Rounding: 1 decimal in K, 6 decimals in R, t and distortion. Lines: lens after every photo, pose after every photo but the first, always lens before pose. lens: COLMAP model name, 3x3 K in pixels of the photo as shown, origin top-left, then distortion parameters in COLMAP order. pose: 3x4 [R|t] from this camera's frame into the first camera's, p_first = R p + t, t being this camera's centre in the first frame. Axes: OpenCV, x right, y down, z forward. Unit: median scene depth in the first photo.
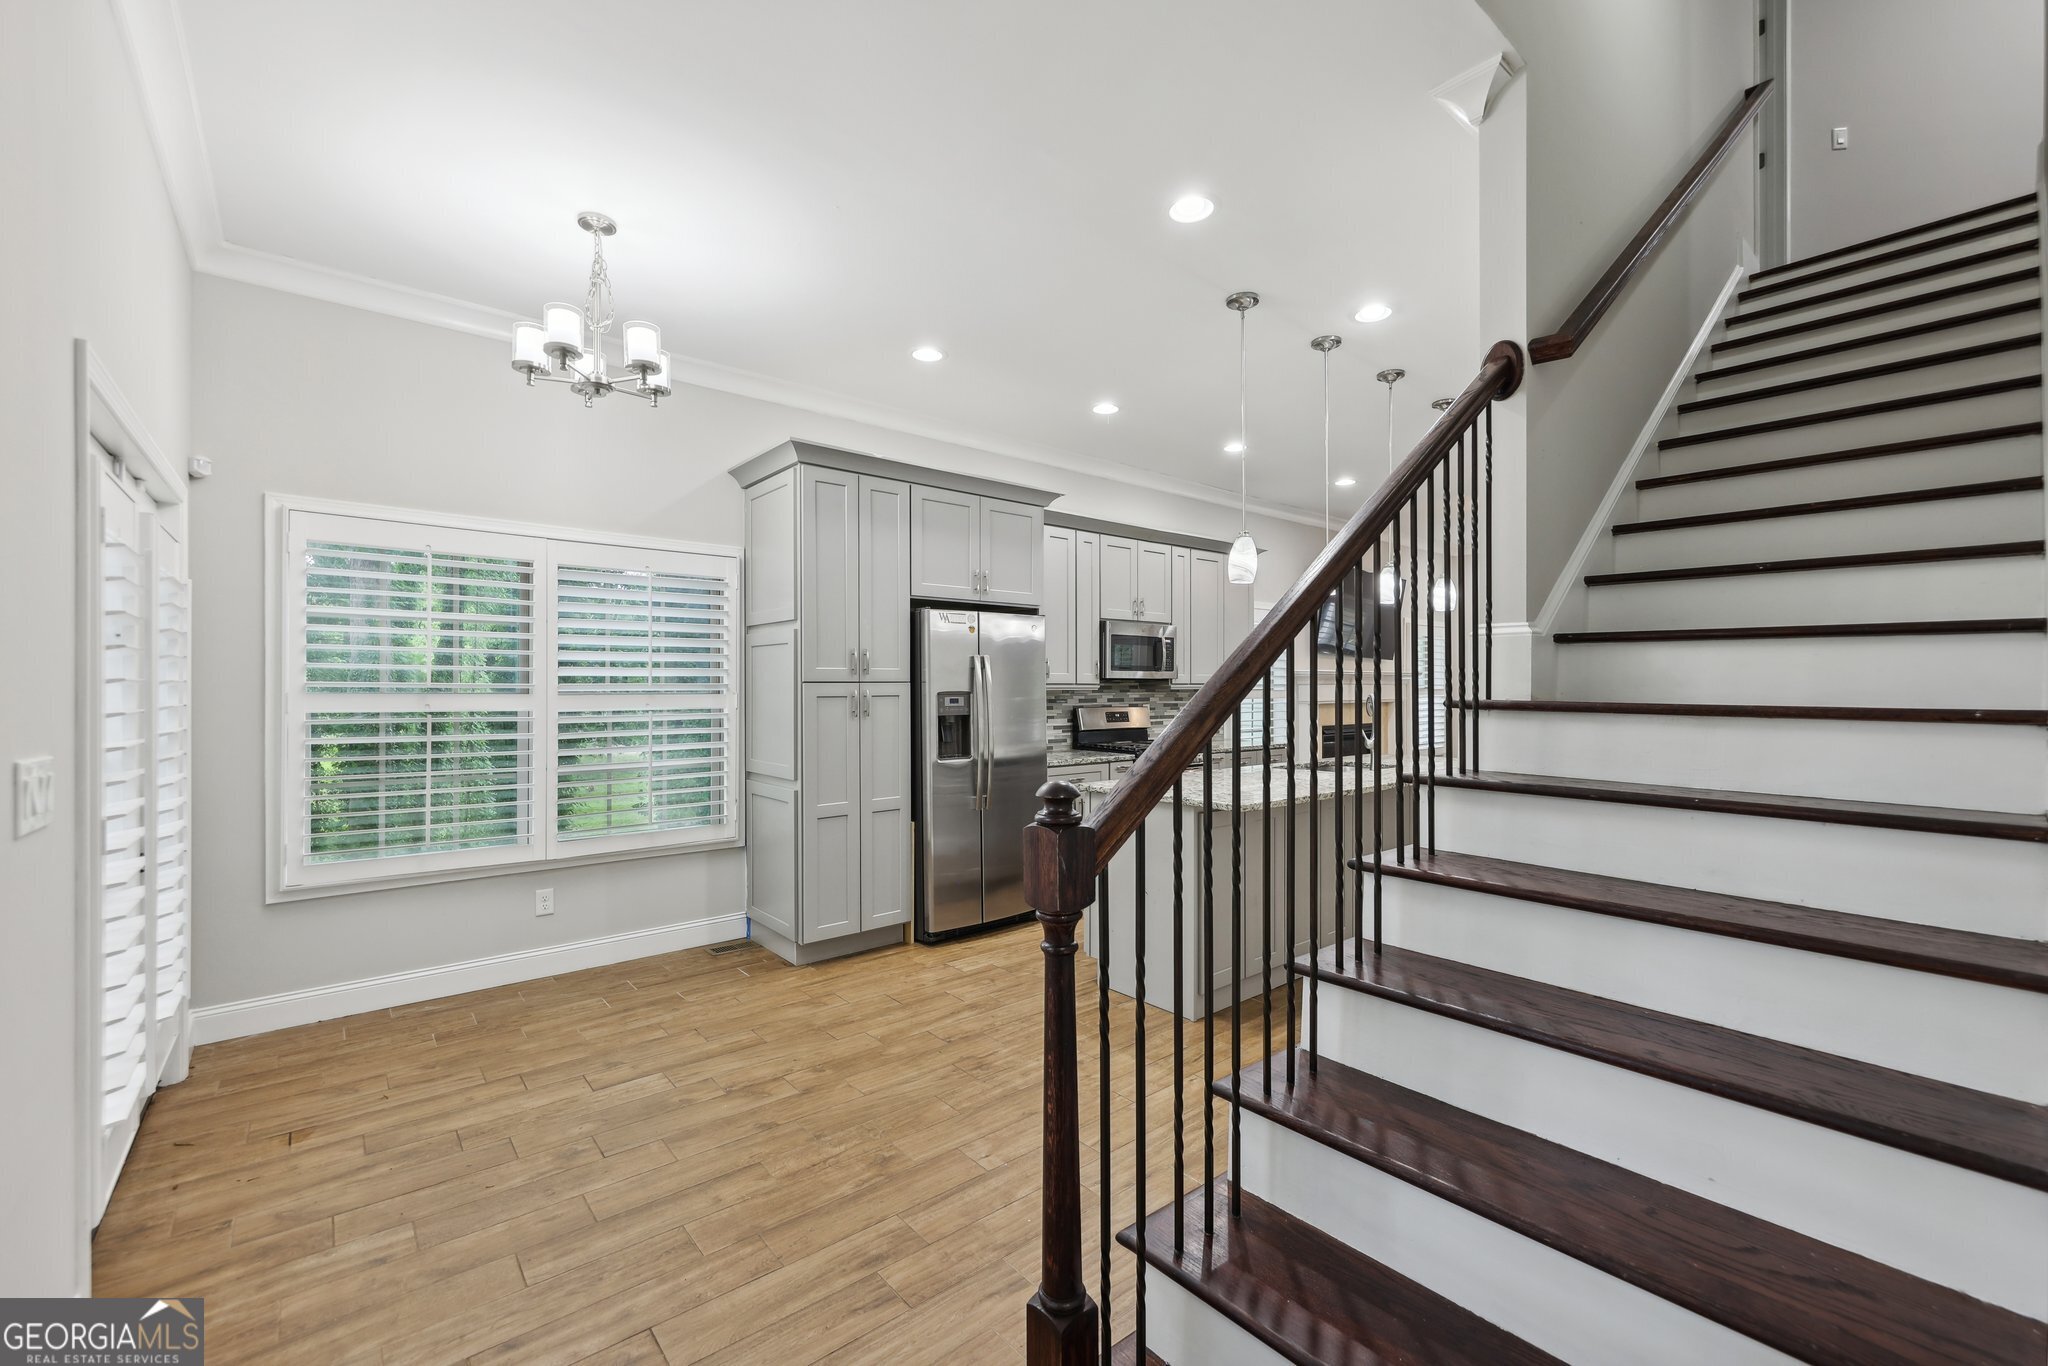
lens RADIAL K [[841.8, 0, 1006.6], [0, 841.8, 689.9], [0, 0, 1]] dist [0.008176, 0.000432]
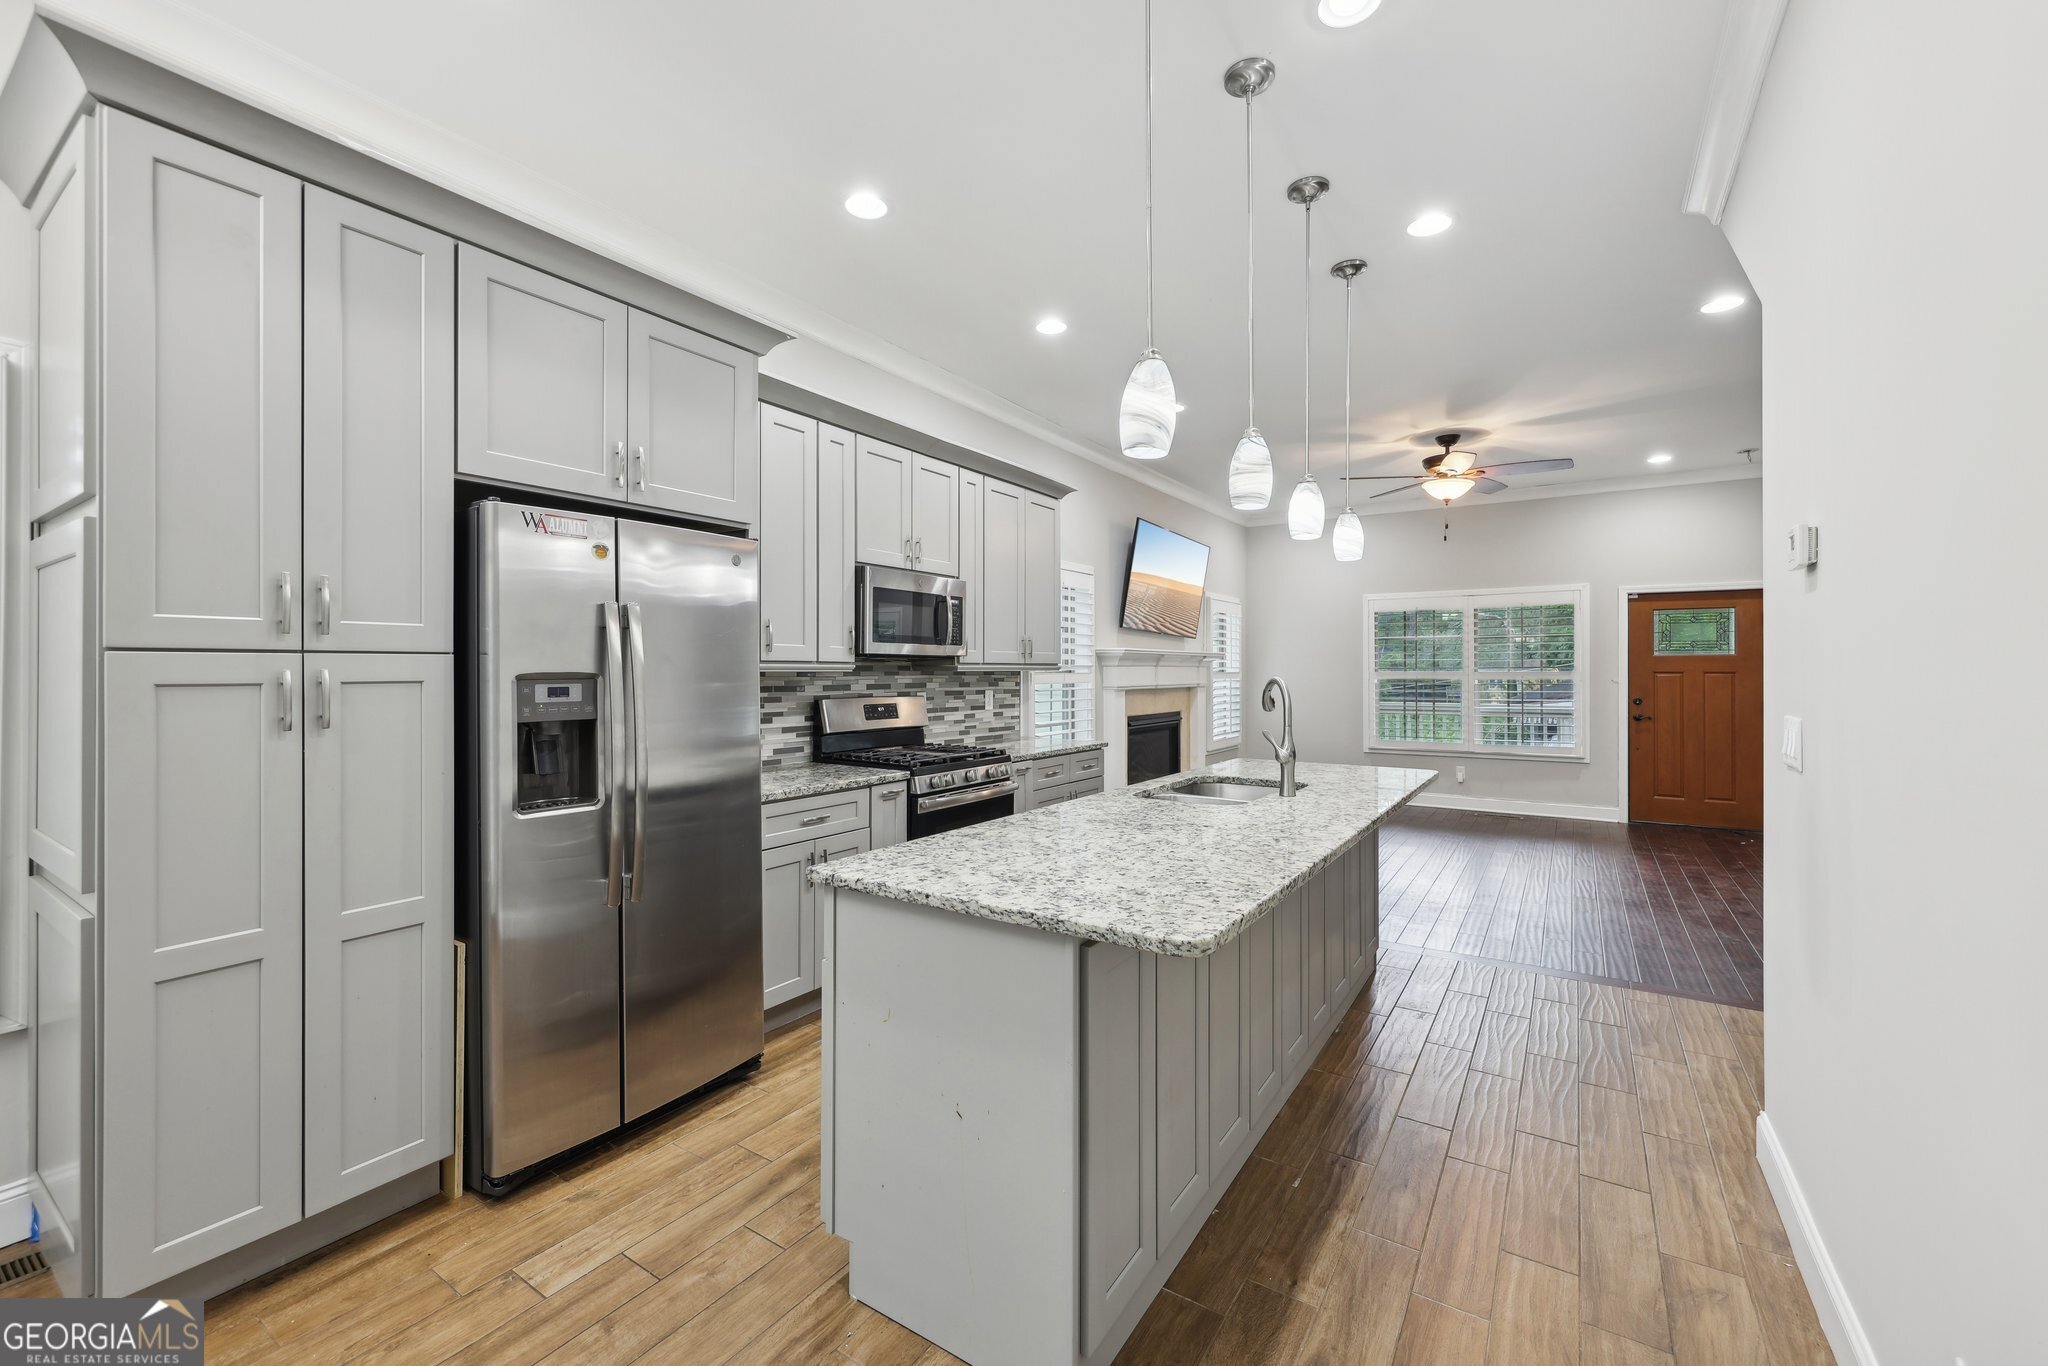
lens RADIAL K [[841.8, 0, 1010.5], [0, 841.8, 669.4], [0, 0, 1]] dist [0.008176, 0.000432]
pose [[0.957436, 0.002691, 0.288634, 0.052349], [-0.001412, 0.999988, -0.004640, 0.001606], [-0.288643, 0.004035, 0.957428, 0.472921]]
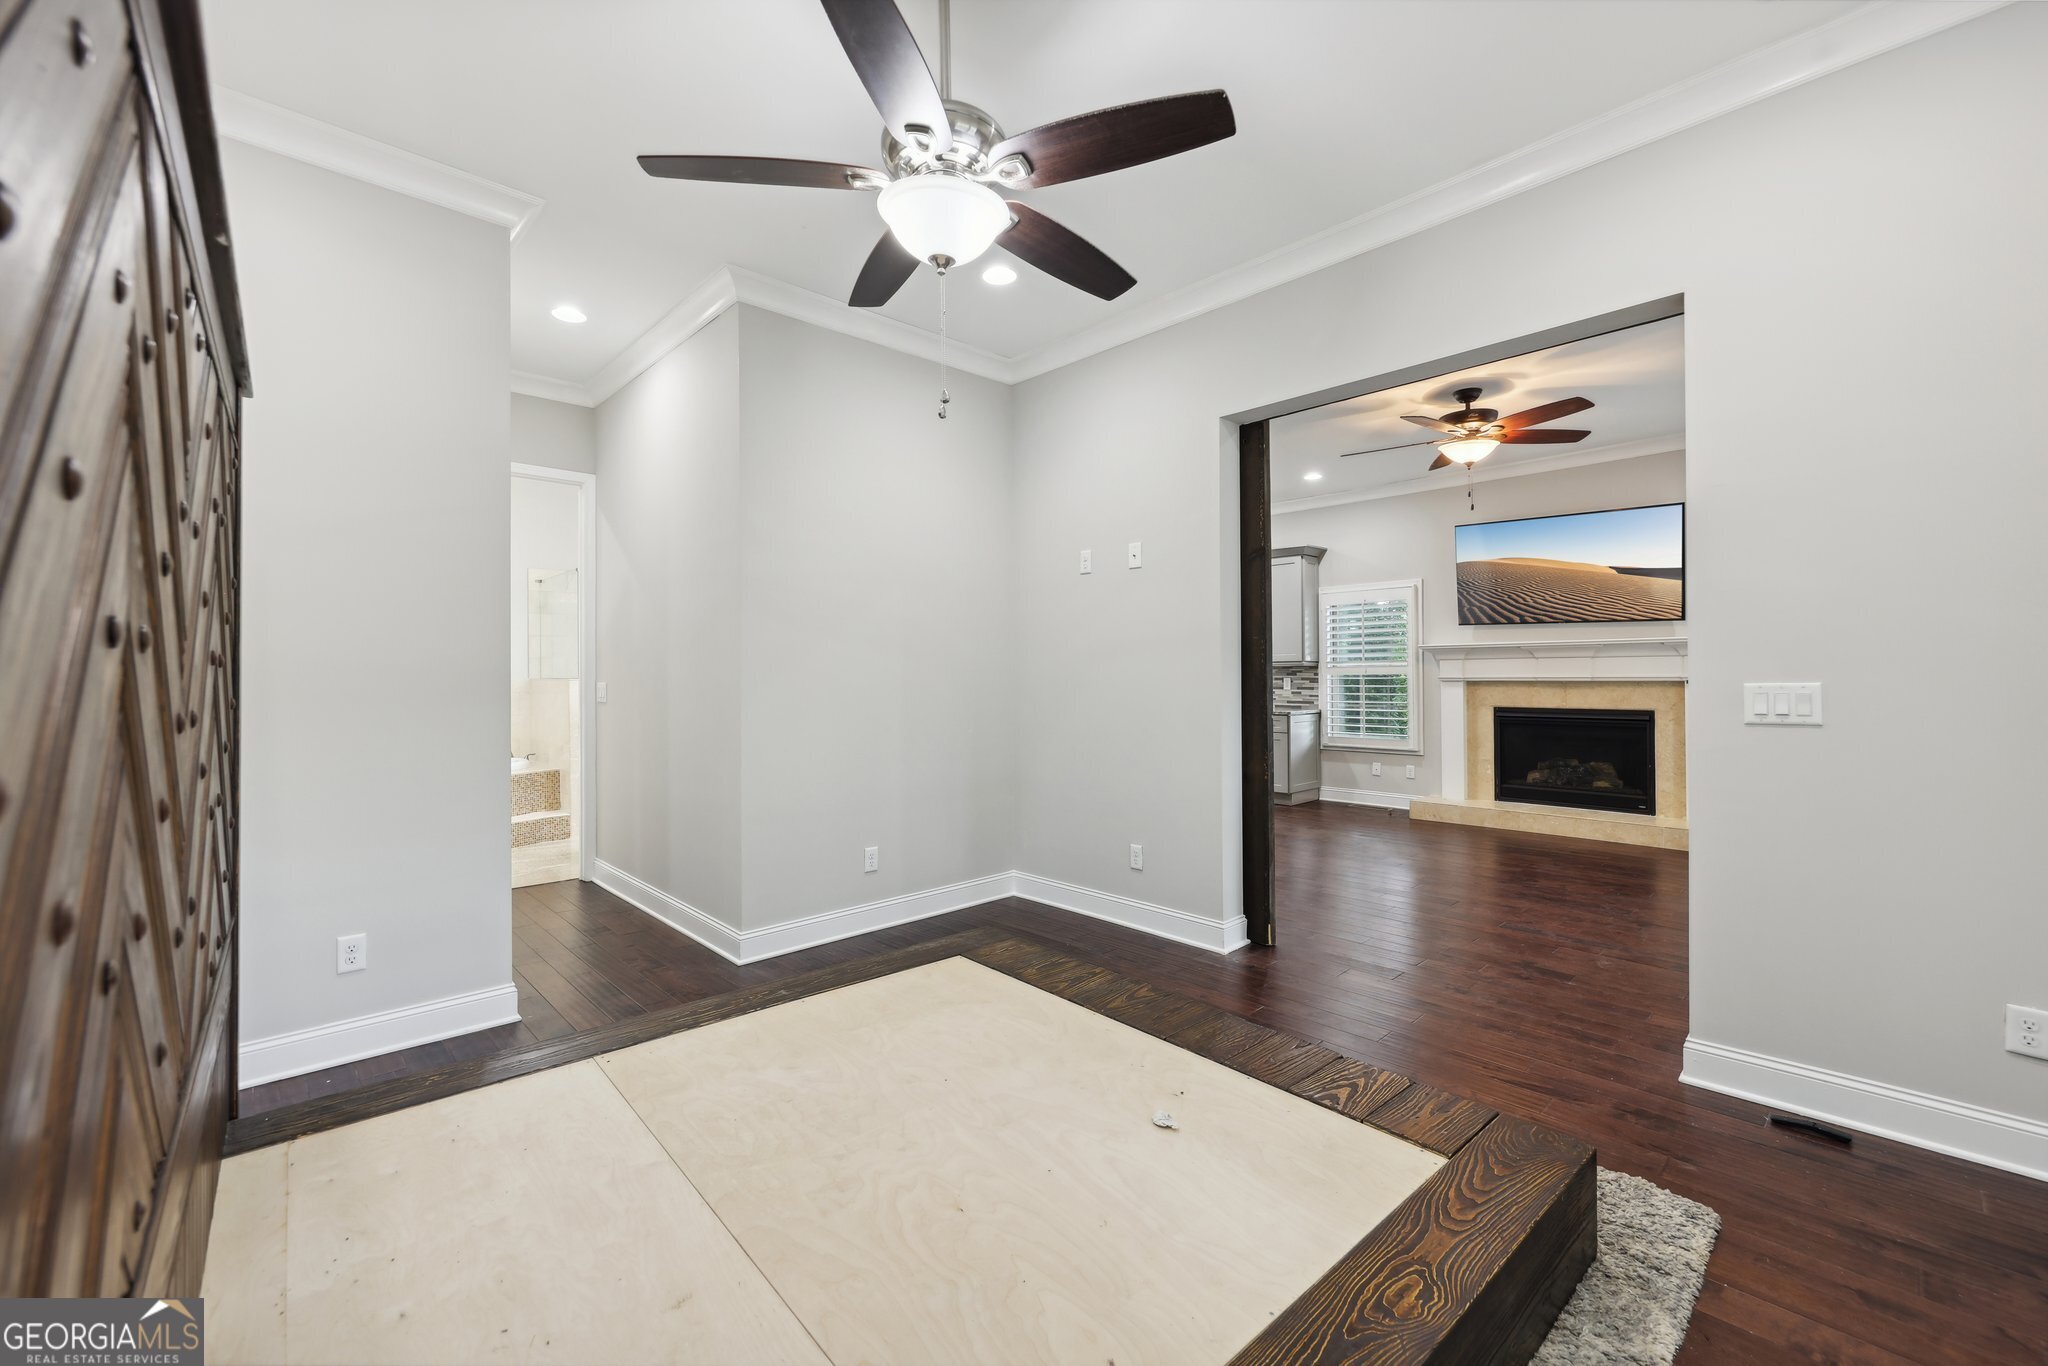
lens RADIAL K [[841.8, 0, 1007.8], [0, 841.8, 676.5], [0, 0, 1]] dist [0.008176, 0.000432]
pose [[0.054145, 0.007825, -0.998502, 2.396350], [0.006461, 0.999946, 0.008187, 0.002210], [0.998512, -0.006895, 0.054092, 0.876341]]
